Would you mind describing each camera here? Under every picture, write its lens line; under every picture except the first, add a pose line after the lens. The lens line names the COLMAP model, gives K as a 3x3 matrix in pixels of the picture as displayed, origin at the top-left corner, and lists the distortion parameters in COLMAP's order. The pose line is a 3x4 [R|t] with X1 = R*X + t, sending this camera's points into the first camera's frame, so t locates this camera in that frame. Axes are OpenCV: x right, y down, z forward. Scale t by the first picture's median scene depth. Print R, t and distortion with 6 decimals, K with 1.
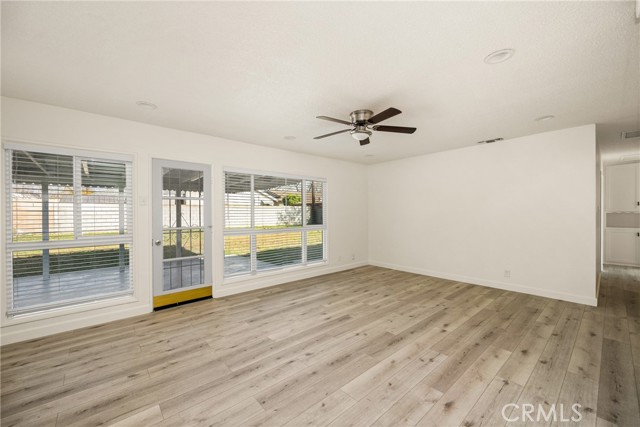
lens RADIAL K [[257.6, 0, 320.3], [0, 257.6, 214.2], [0, 0, 1]] dist [-0.000716, 0.000378]
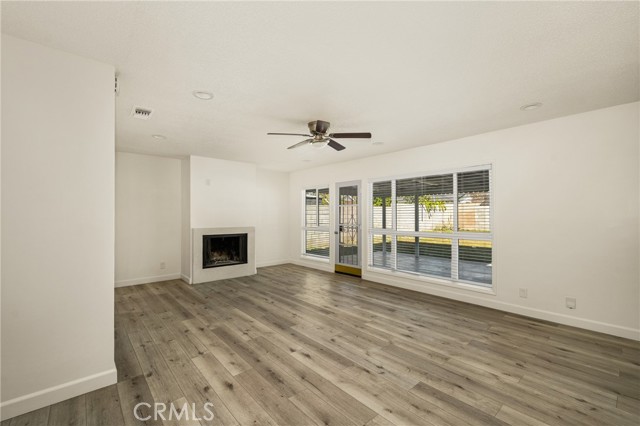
lens RADIAL K [[274.9, 0, 320.2], [0, 274.9, 209.1], [0, 0, 1]] dist [0.003678, 0.000075]
pose [[-0.003323, -0.016106, -0.999865, 1.278049], [-0.003160, 0.999865, -0.016095, -0.015211], [0.999989, 0.003106, -0.003373, 0.979056]]
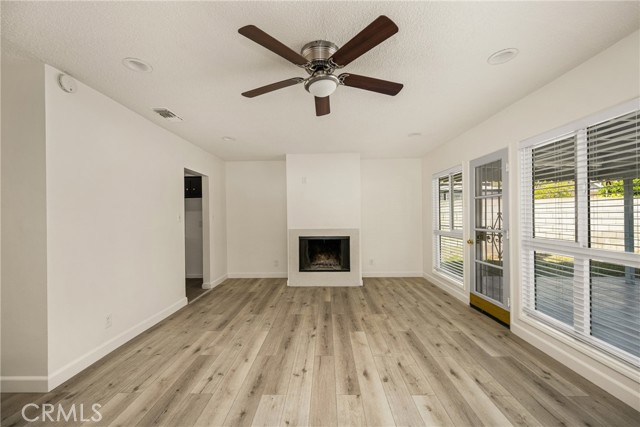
lens RADIAL K [[257.6, 0, 319.5], [0, 257.6, 215.3], [0, 0, 1]] dist [-0.000716, 0.000378]
pose [[-0.679464, 0.013876, -0.733578, 0.596313], [0.013385, 0.999889, 0.006515, -0.012777], [0.733587, -0.005392, -0.679574, 1.370667]]
